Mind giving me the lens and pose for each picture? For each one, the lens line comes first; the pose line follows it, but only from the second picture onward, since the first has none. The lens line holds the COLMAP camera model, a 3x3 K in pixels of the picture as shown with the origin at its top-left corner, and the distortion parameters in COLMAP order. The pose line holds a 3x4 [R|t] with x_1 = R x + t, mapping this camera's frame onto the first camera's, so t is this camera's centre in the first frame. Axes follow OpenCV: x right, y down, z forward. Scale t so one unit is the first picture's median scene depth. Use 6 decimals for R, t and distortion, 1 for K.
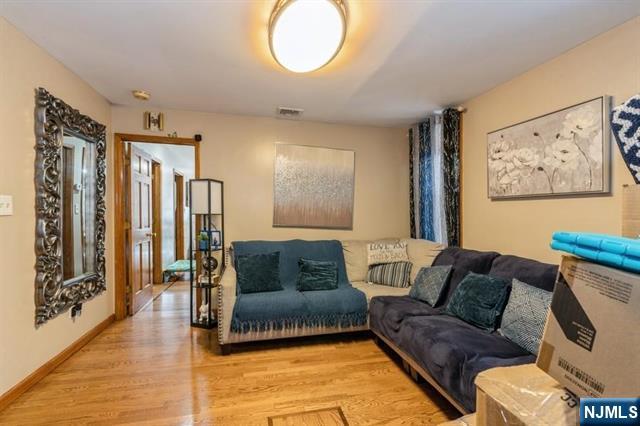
lens RADIAL K [[287.5, 0, 319.2], [0, 287.5, 215.1], [0, 0, 1]] dist [-0.007127, 0.002505]
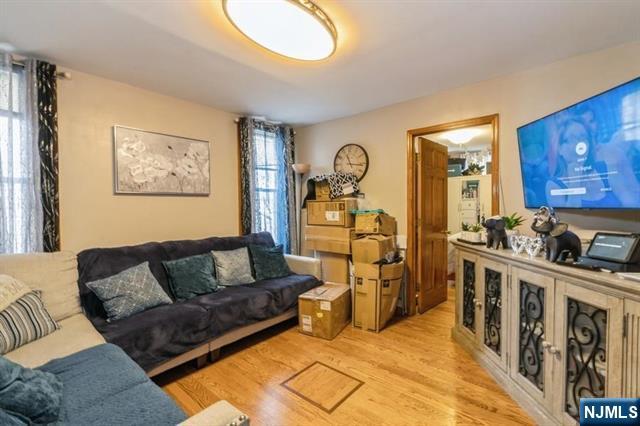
lens RADIAL K [[287.5, 0, 321.8], [0, 287.5, 209.0], [0, 0, 1]] dist [-0.007127, 0.002505]
pose [[-0.590377, -0.013619, 0.807012, -0.785602], [0.009219, 0.999679, 0.023615, -0.023778], [-0.807075, 0.021381, -0.590062, 1.311688]]
